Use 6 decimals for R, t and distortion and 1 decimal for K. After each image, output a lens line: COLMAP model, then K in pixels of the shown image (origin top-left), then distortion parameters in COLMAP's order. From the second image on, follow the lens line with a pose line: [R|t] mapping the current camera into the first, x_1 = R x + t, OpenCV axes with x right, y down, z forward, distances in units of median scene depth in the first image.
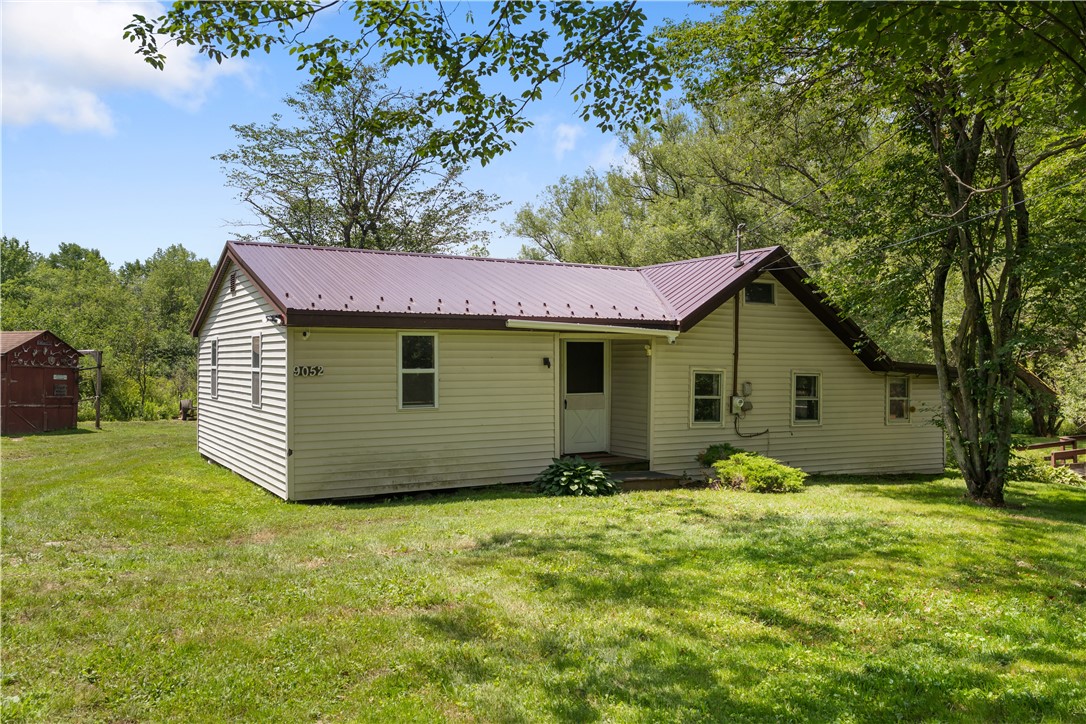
lens RADIAL K [[889.2, 0, 543.8], [0, 889.2, 366.9], [0, 0, 1]] dist [0.000534, -0.003254]
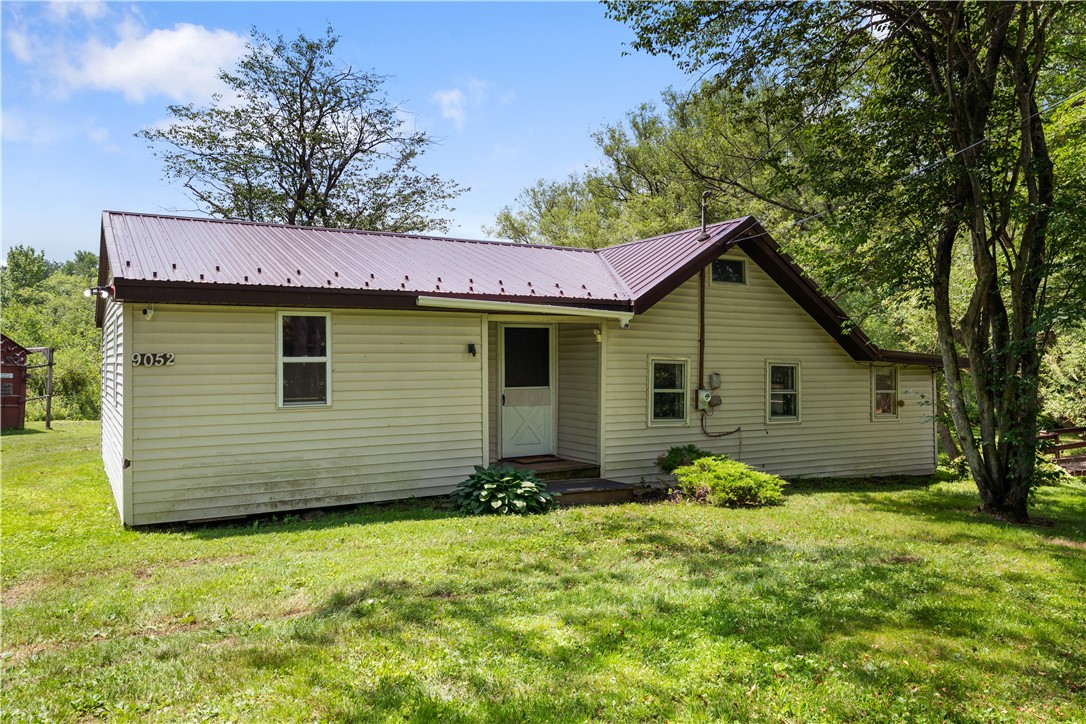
lens RADIAL K [[804.5, 0, 542.4], [0, 804.5, 354.6], [0, 0, 1]] dist [-0.004599, 0.003053]
pose [[0.999977, -0.006181, 0.002811, 0.062958], [0.006223, 0.999861, -0.015481, 0.010914], [-0.002715, 0.015498, 0.999876, 0.233916]]
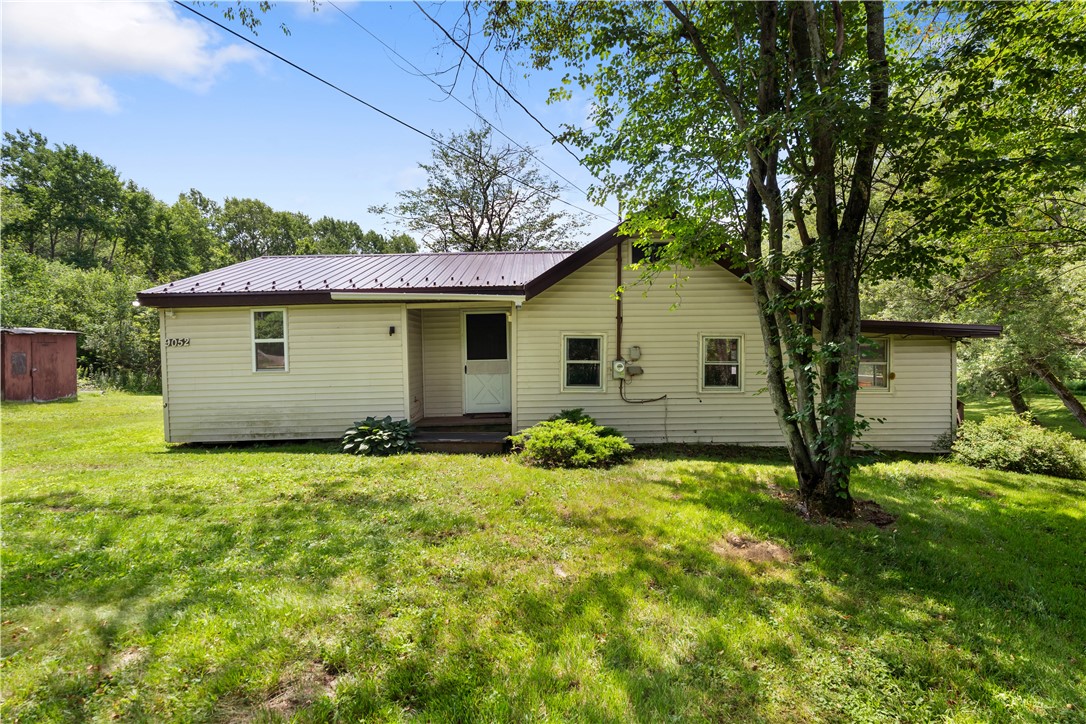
lens RADIAL K [[520.9, 0, 542.4], [0, 520.9, 373.6], [0, 0, 1]] dist [-0.015819, 0.000005]
pose [[0.870129, -0.002366, -0.492818, 0.456193], [0.018980, 0.999408, 0.028713, 0.031109], [0.492458, -0.034337, 0.869658, 0.494827]]
